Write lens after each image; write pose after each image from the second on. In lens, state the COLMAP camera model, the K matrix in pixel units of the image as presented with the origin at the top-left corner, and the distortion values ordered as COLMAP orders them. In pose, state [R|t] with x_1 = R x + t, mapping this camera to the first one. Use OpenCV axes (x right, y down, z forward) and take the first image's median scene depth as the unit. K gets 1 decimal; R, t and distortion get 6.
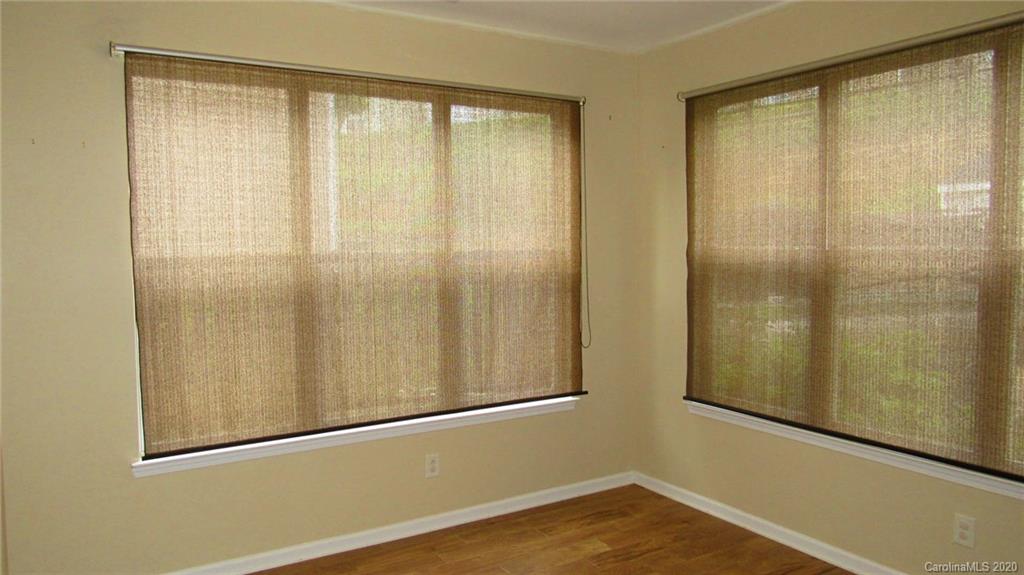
lens RADIAL K [[736.2, 0, 509.6], [0, 736.2, 290.5], [0, 0, 1]] dist [-0.026671, 0.010428]
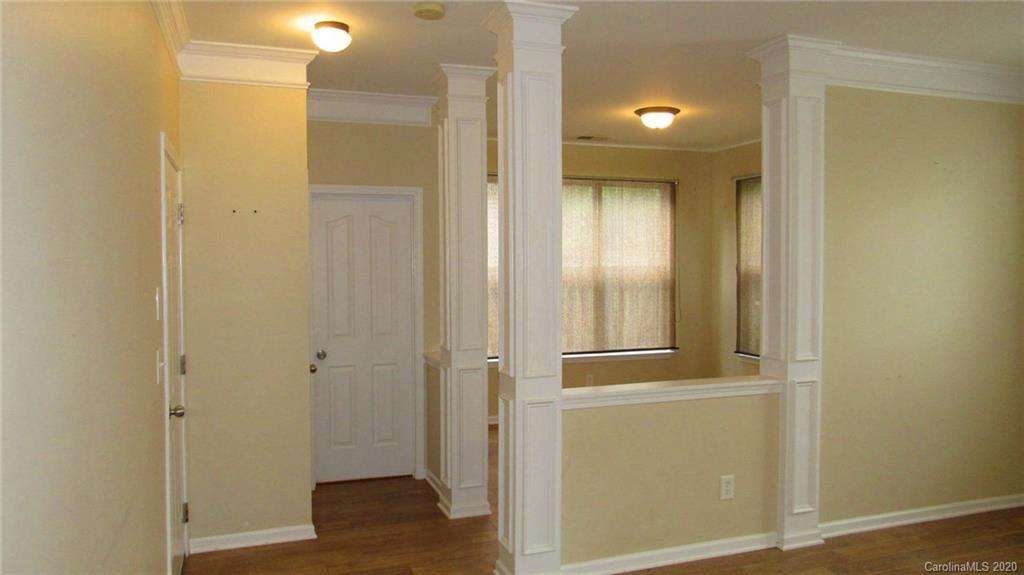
lens RADIAL K [[736.2, 0, 509.4], [0, 736.2, 289.2], [0, 0, 1]] dist [-0.026671, 0.010428]
pose [[0.977213, 0.015422, -0.211701, 0.083620], [-0.019904, 0.999620, -0.019054, 0.042766], [0.211327, 0.022834, 0.977149, -0.821918]]
